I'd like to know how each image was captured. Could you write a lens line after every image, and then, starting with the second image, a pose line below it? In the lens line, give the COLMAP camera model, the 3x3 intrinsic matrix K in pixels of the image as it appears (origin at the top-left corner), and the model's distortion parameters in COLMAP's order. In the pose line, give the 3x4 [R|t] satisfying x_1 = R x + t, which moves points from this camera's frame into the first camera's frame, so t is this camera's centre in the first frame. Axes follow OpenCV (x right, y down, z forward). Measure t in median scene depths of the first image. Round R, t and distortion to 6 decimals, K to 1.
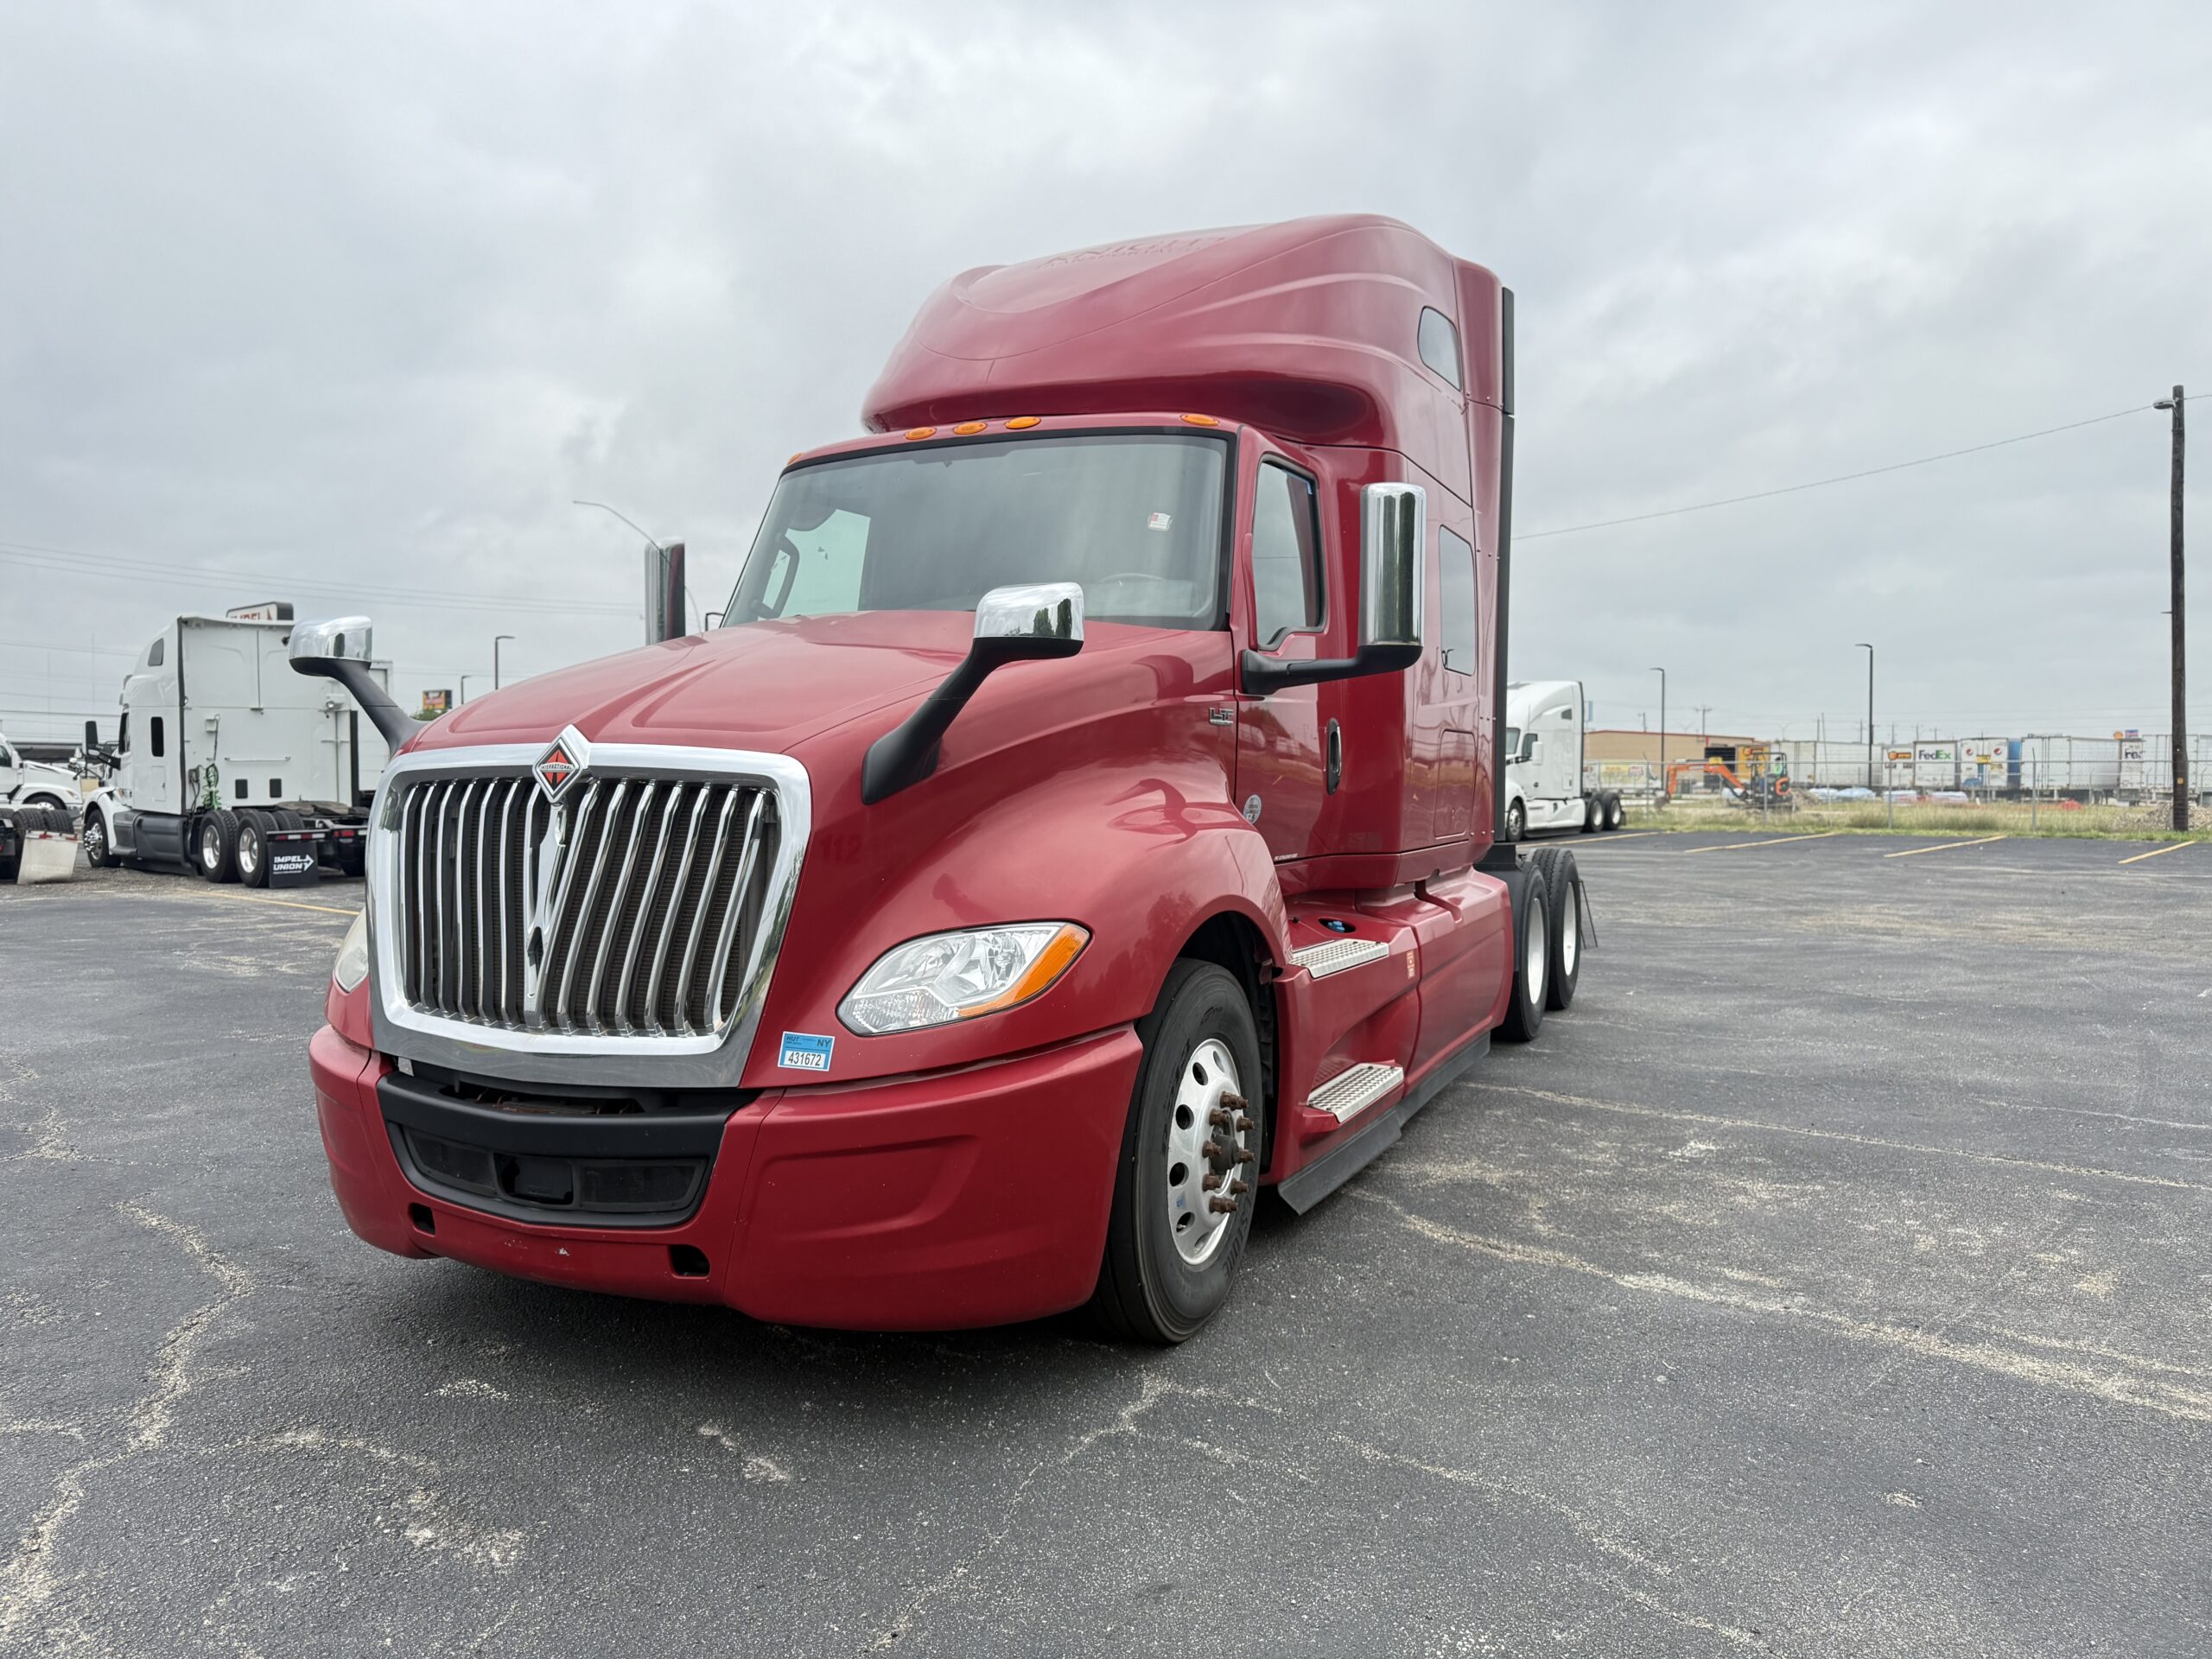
lens RADIAL K [[1554.2, 0, 1106.0], [0, 1554.2, 829.5], [0, 0, 1]] dist [0.015444, 0.004756]
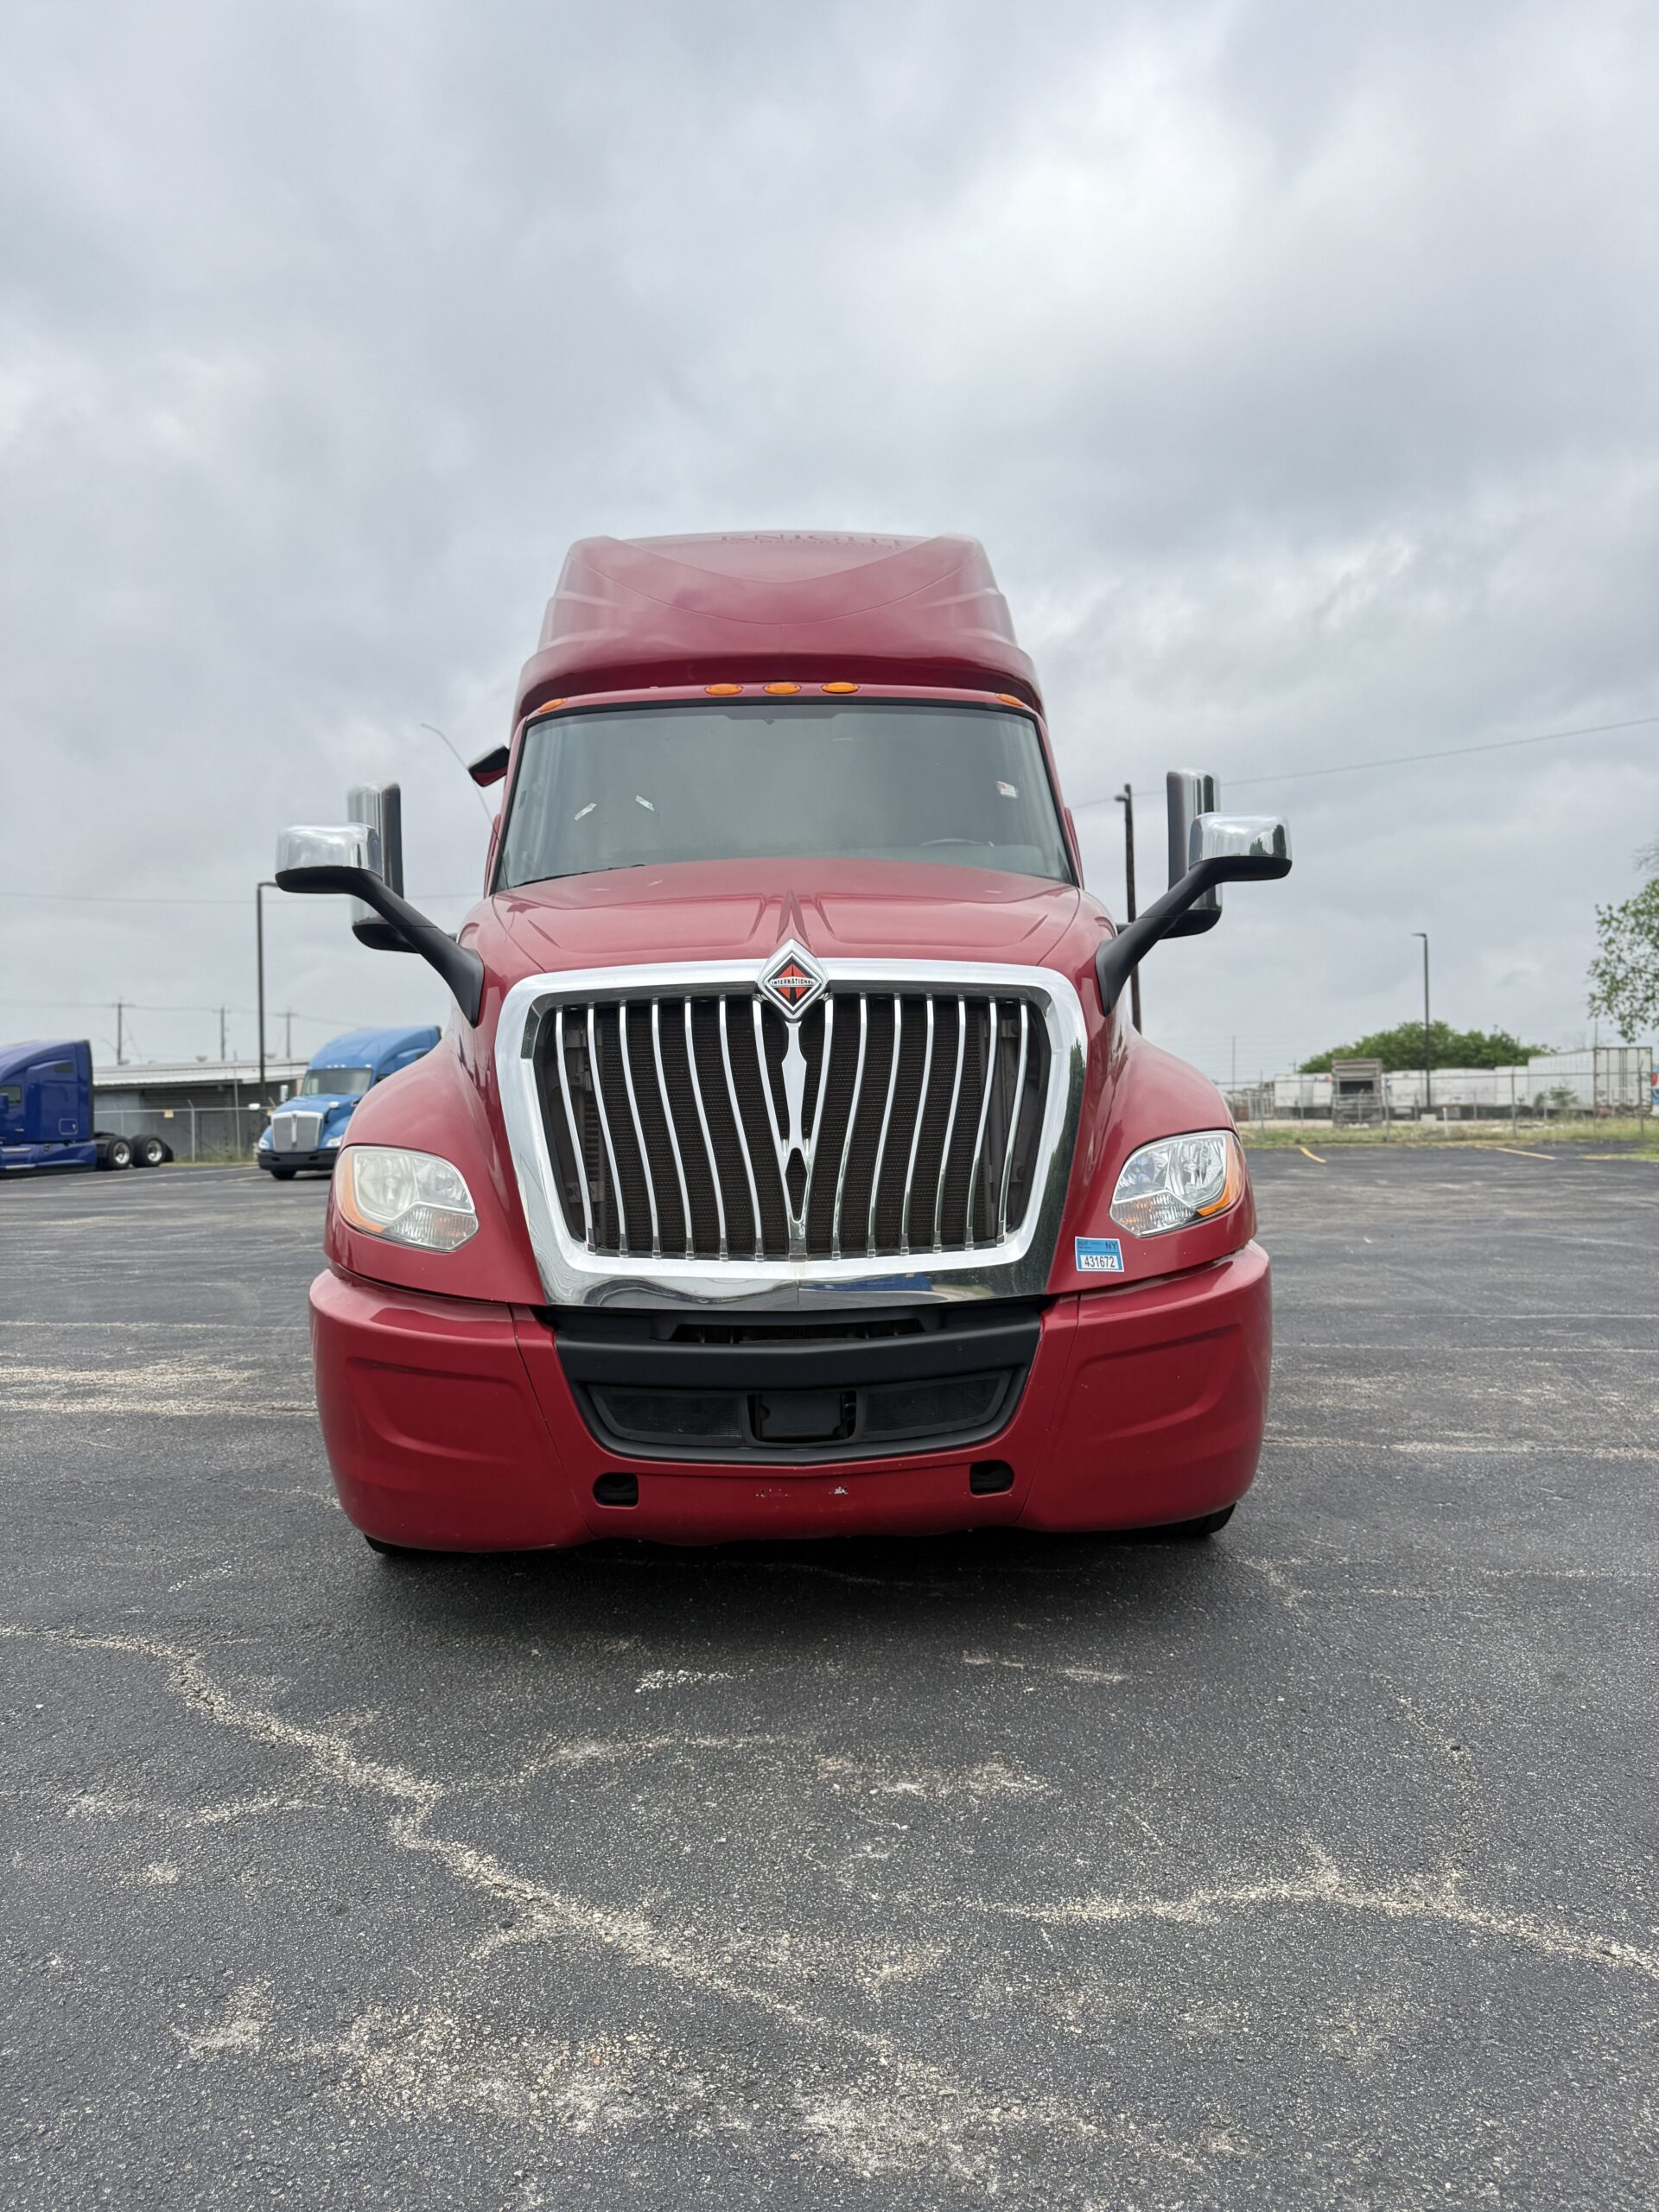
lens RADIAL K [[1534.8, 0, 829.5], [0, 1534.8, 1106.0], [0, 0, 1]] dist [0.041784, -0.005572]
pose [[0.893759, -0.019628, 0.448118, -0.760324], [0.039332, 0.998623, -0.034707, 0.069377], [-0.446820, 0.048645, 0.893301, 0.162718]]
